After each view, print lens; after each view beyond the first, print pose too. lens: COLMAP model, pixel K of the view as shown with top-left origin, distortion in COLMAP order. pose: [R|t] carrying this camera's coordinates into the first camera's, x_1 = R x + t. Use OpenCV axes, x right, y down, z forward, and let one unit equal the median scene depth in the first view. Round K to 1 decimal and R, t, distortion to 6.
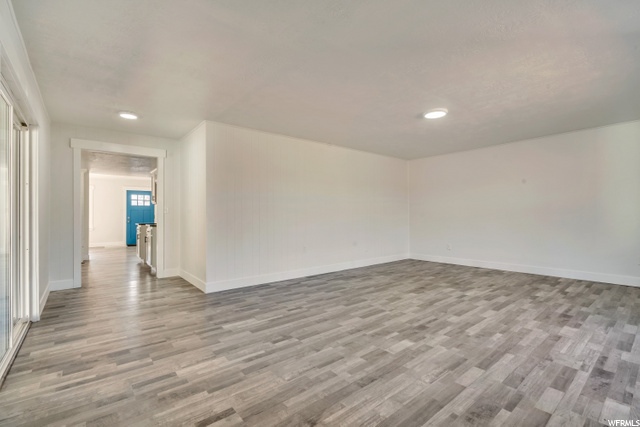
lens RADIAL K [[291.7, 0, 320.4], [0, 291.7, 215.2], [0, 0, 1]] dist [0.014651, 0.000657]
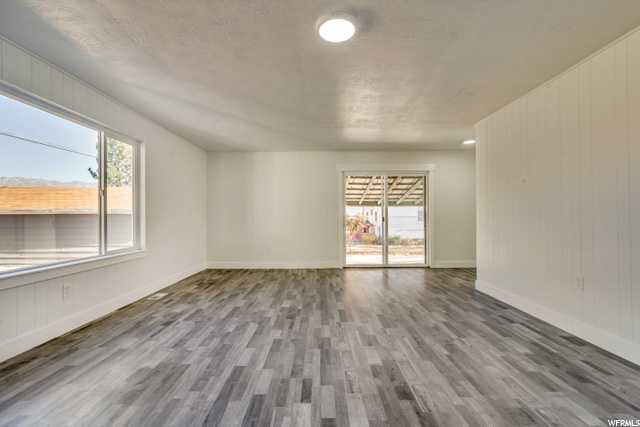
lens RADIAL K [[291.7, 0, 319.9], [0, 291.7, 214.9], [0, 0, 1]] dist [0.014651, 0.000657]
pose [[-0.639379, 0.003152, -0.768885, 1.083773], [0.008558, 0.999959, -0.003017, -0.001549], [0.768844, -0.008510, -0.639380, 1.723809]]
